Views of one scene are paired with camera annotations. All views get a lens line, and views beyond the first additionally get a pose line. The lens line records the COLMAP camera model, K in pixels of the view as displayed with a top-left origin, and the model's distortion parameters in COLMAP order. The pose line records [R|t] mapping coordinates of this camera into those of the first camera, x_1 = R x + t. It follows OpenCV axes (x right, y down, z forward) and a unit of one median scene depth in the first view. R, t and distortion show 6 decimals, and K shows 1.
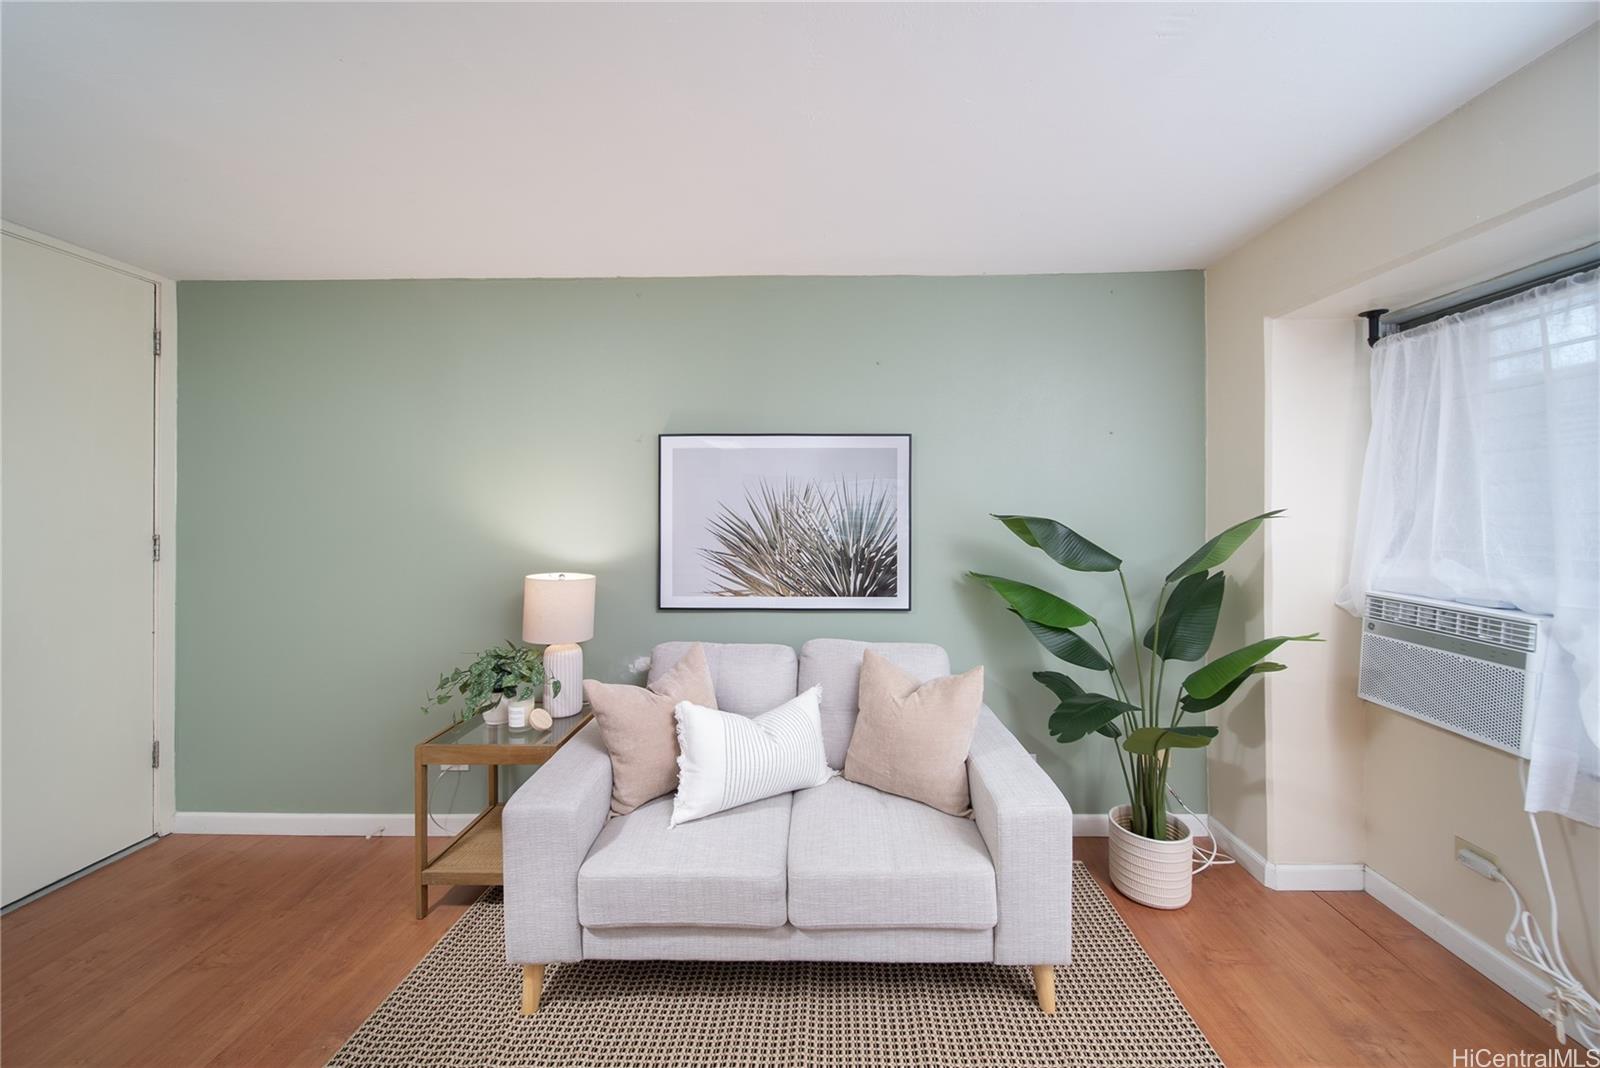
lens RADIAL K [[590.4, 0, 827.5], [0, 590.4, 518.1], [0, 0, 1]] dist [-0.002717, -0.000134]
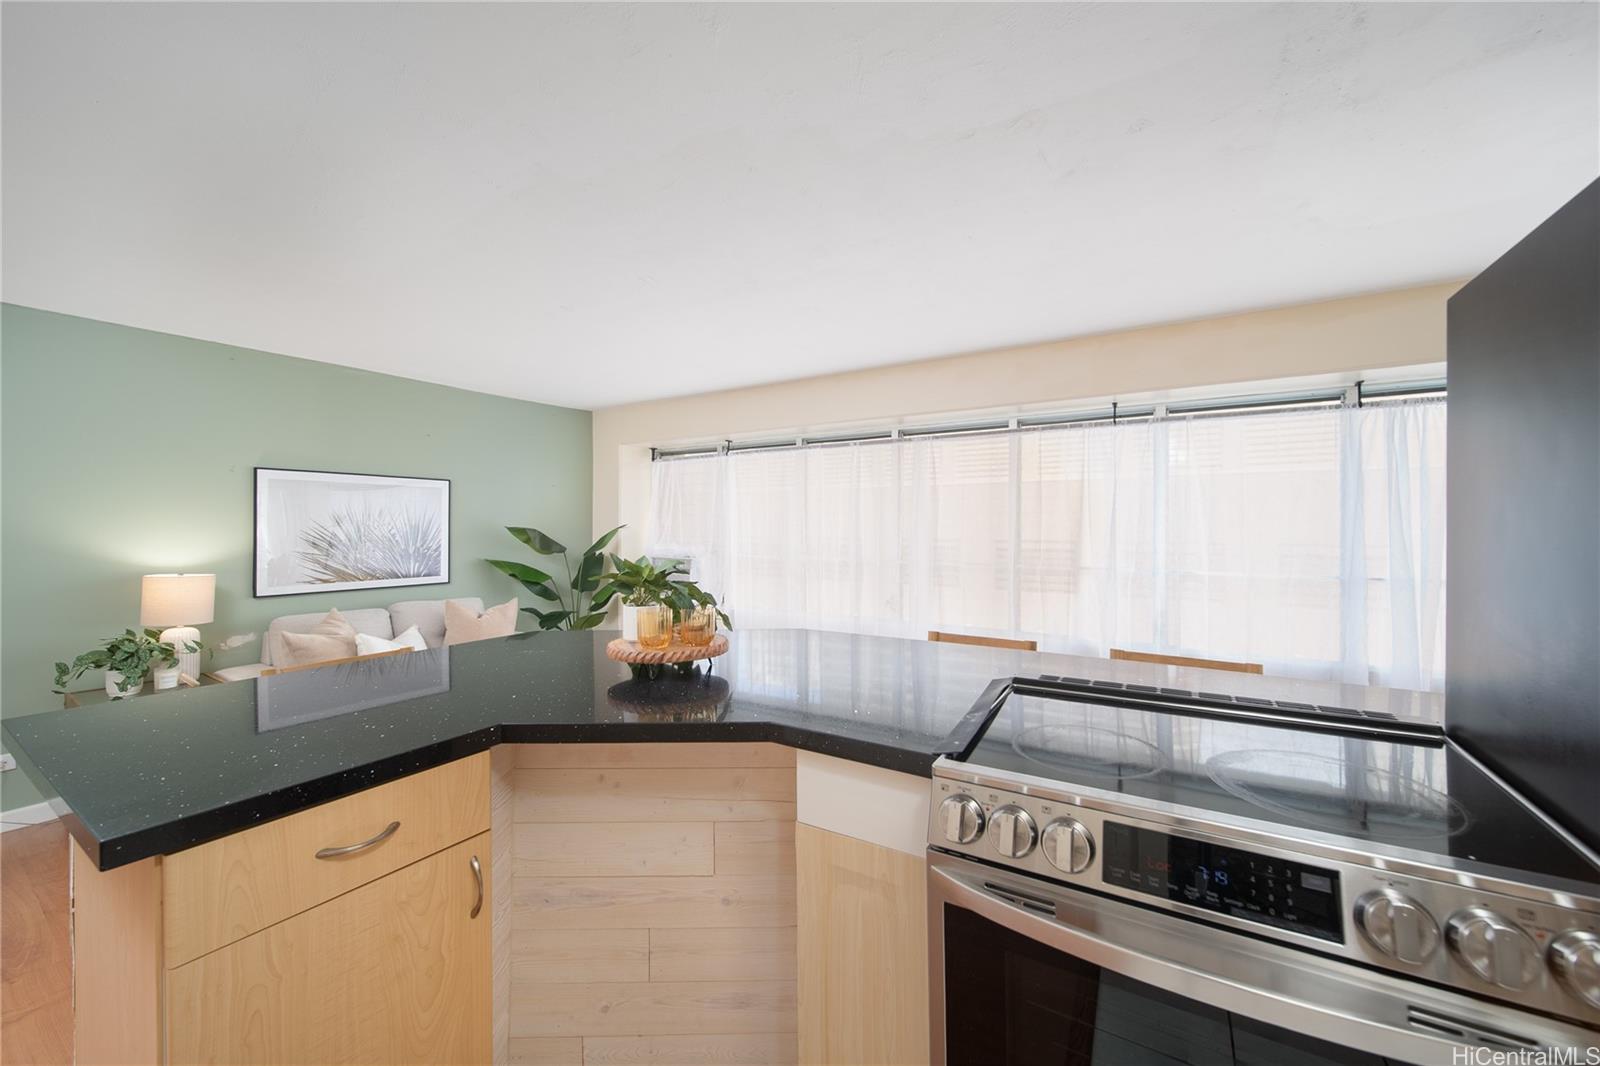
lens RADIAL K [[590.4, 0, 794.7], [0, 590.4, 516.3], [0, 0, 1]] dist [-0.002717, -0.000134]
pose [[0.544034, 0.011421, 0.838986, -0.809100], [0.000374, 0.999904, -0.013854, -0.013081], [-0.839063, 0.007851, 0.543977, -0.829785]]
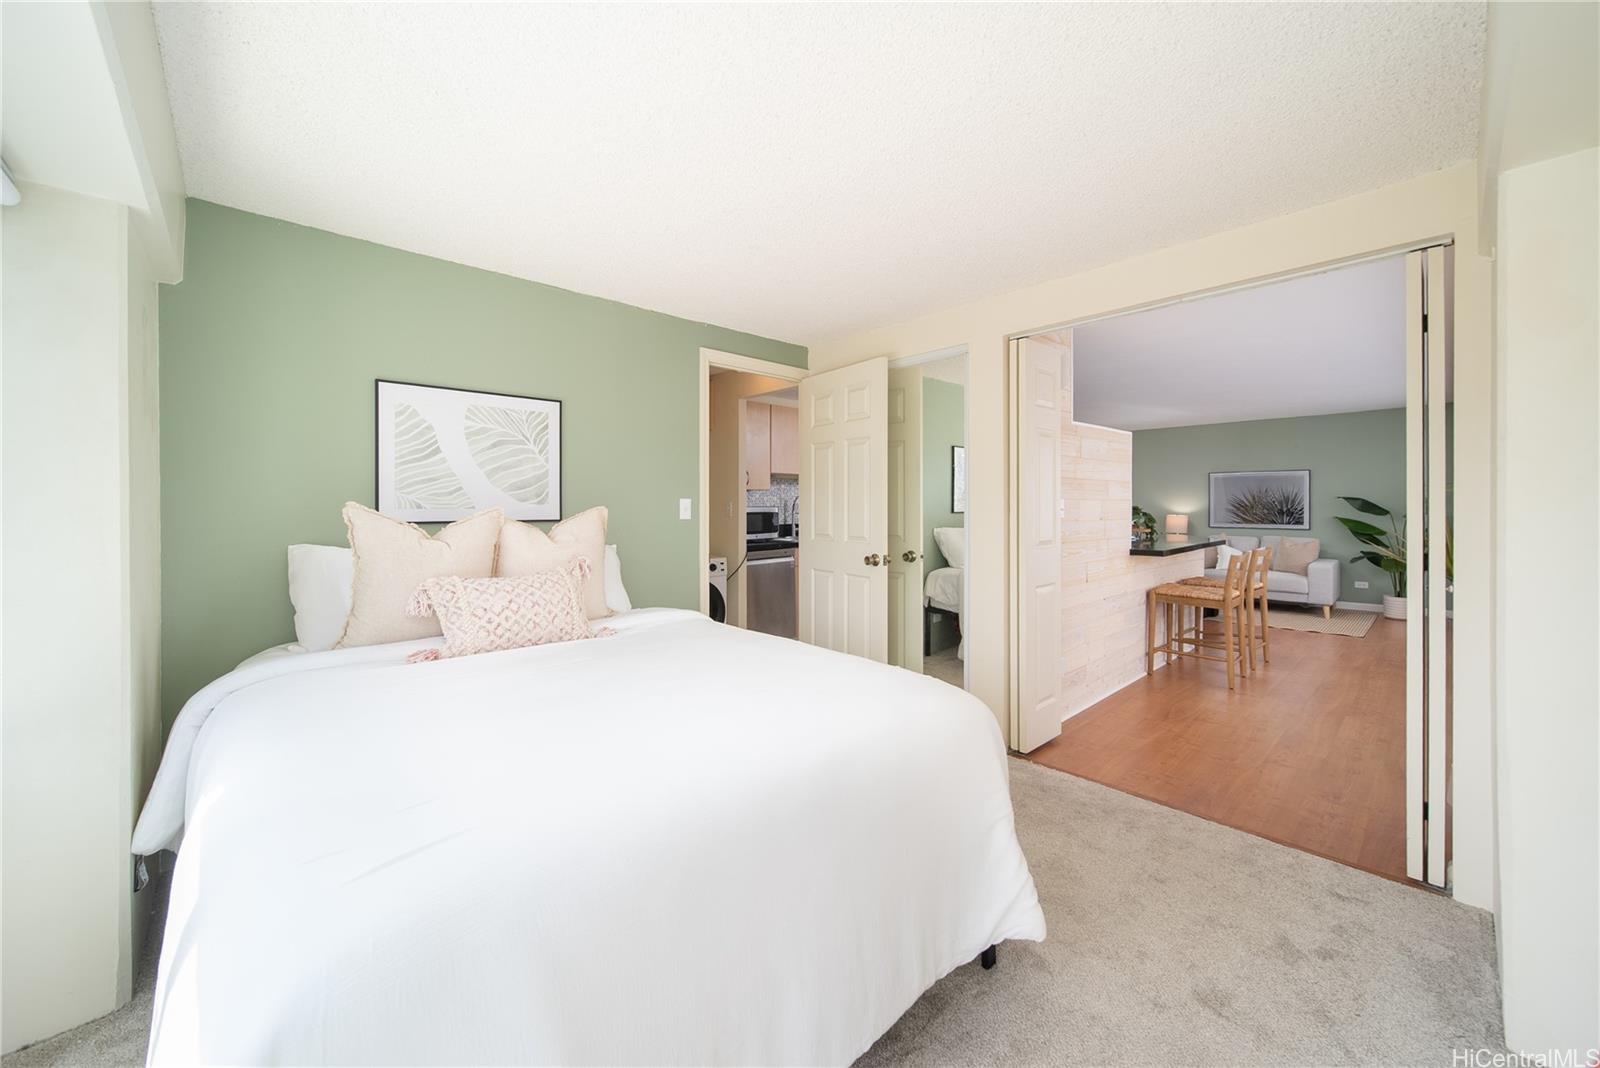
lens RADIAL K [[590.4, 0, 827.8], [0, 590.4, 516.3], [0, 0, 1]] dist [-0.002717, -0.000134]
pose [[0.712493, 0.014097, -0.701538, 0.530022], [-0.005331, 0.999878, 0.014677, 0.064876], [0.701659, -0.006718, 0.712481, -2.993494]]
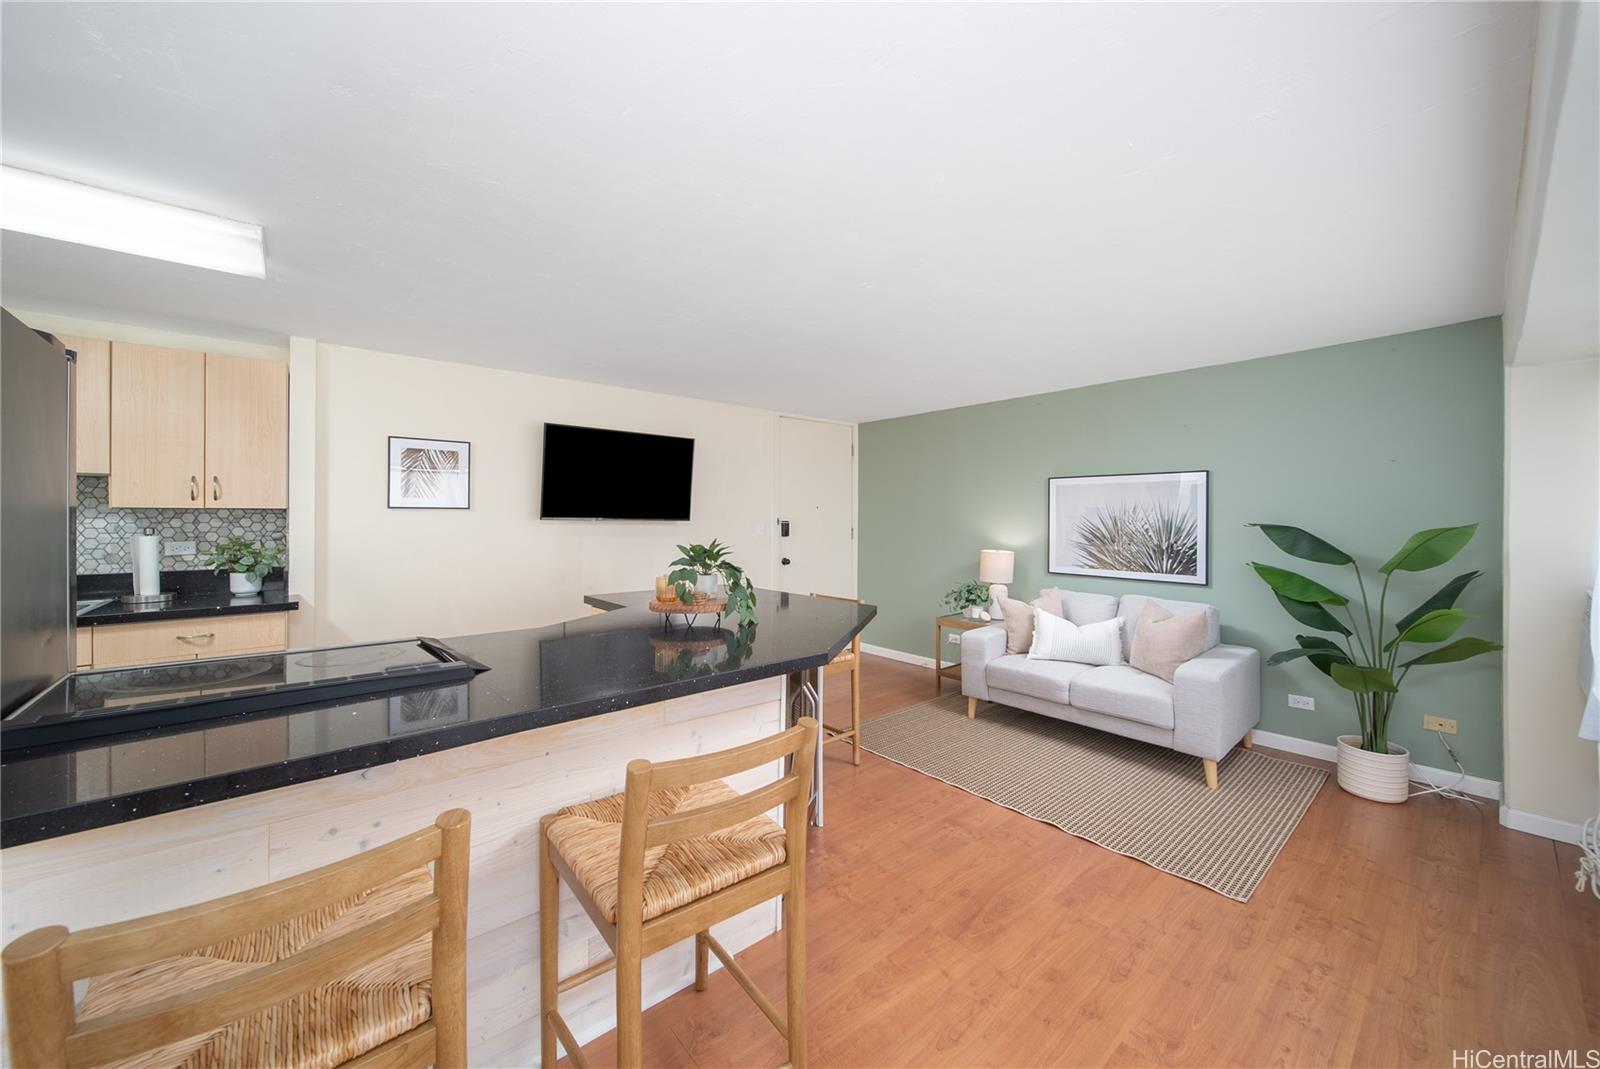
lens RADIAL K [[590.4, 0, 810.3], [0, 590.4, 519.5], [0, 0, 1]] dist [-0.002717, -0.000134]
pose [[0.673050, 0.007931, -0.739555, 0.627204], [-0.009551, 0.999952, 0.002032, -0.008880], [0.739535, 0.005696, 0.673093, -0.859960]]
